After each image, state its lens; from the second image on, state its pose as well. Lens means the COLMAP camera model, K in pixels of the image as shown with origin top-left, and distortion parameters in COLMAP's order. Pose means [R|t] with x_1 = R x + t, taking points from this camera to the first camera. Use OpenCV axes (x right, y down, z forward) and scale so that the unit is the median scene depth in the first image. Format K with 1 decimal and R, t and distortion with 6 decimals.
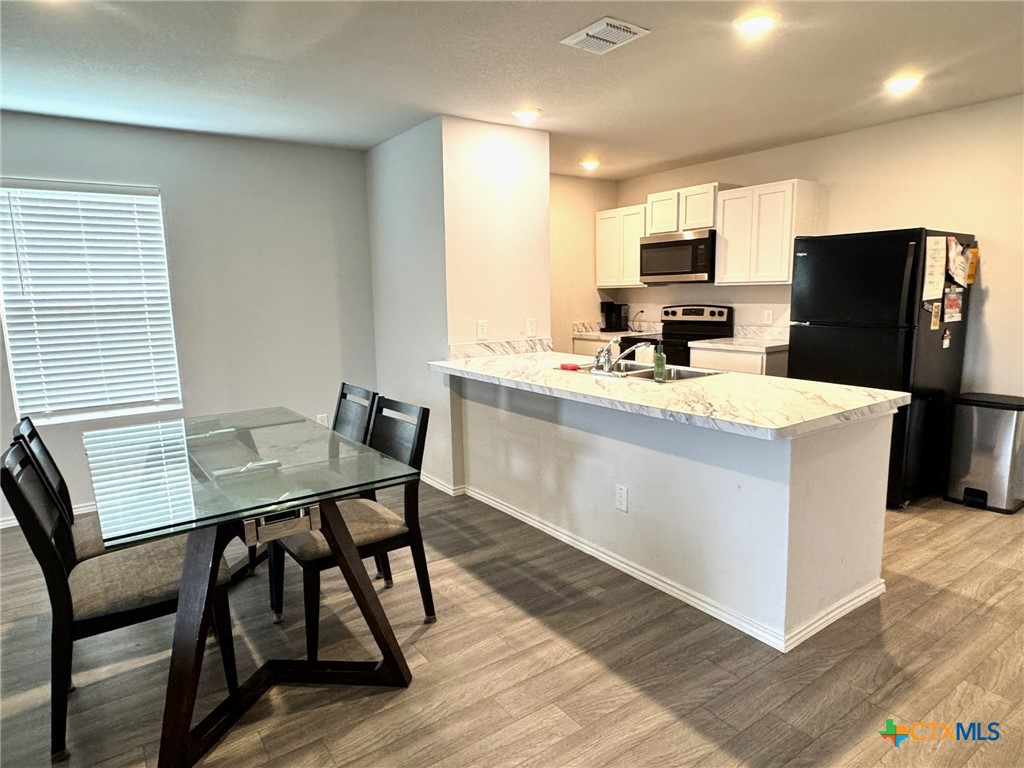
lens RADIAL K [[603.4, 0, 512.0], [0, 603.4, 384.0], [0, 0, 1]] dist [-0.001425, -0.000584]
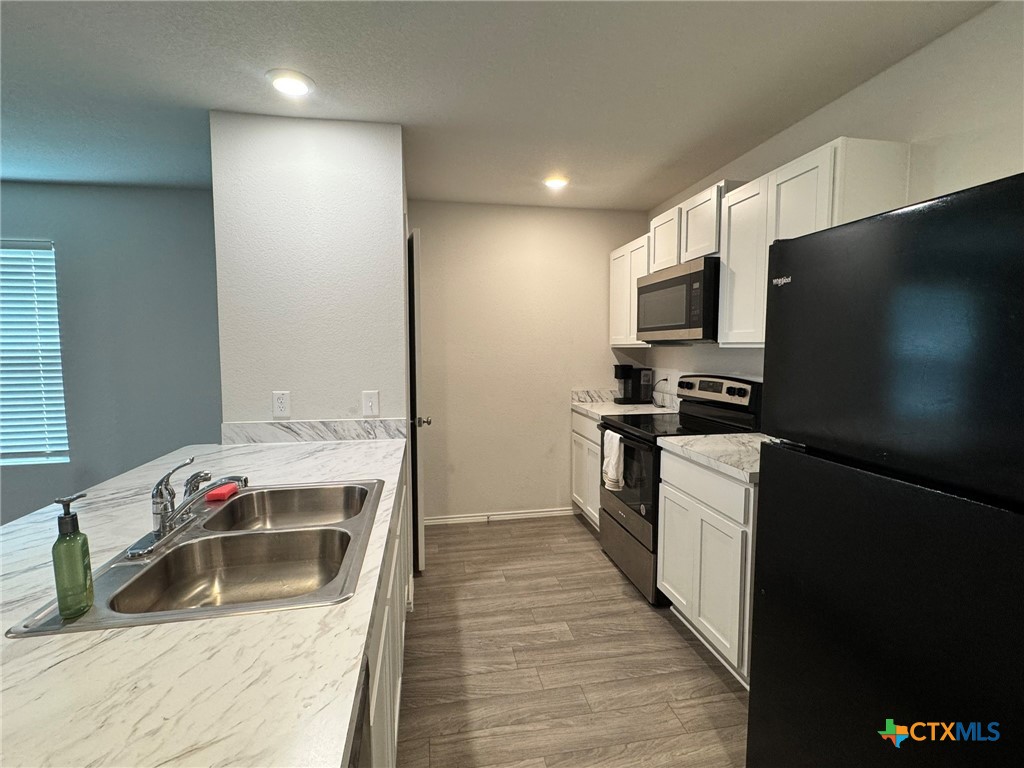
lens RADIAL K [[475.6, 0, 512.0], [0, 475.6, 384.0], [0, 0, 1]] dist [-0.001161, 0.000193]
pose [[0.907521, 0.050732, -0.416932, 0.333770], [-0.078848, 0.995608, -0.050480, -0.082189], [0.412539, 0.078685, 0.907535, 0.460618]]
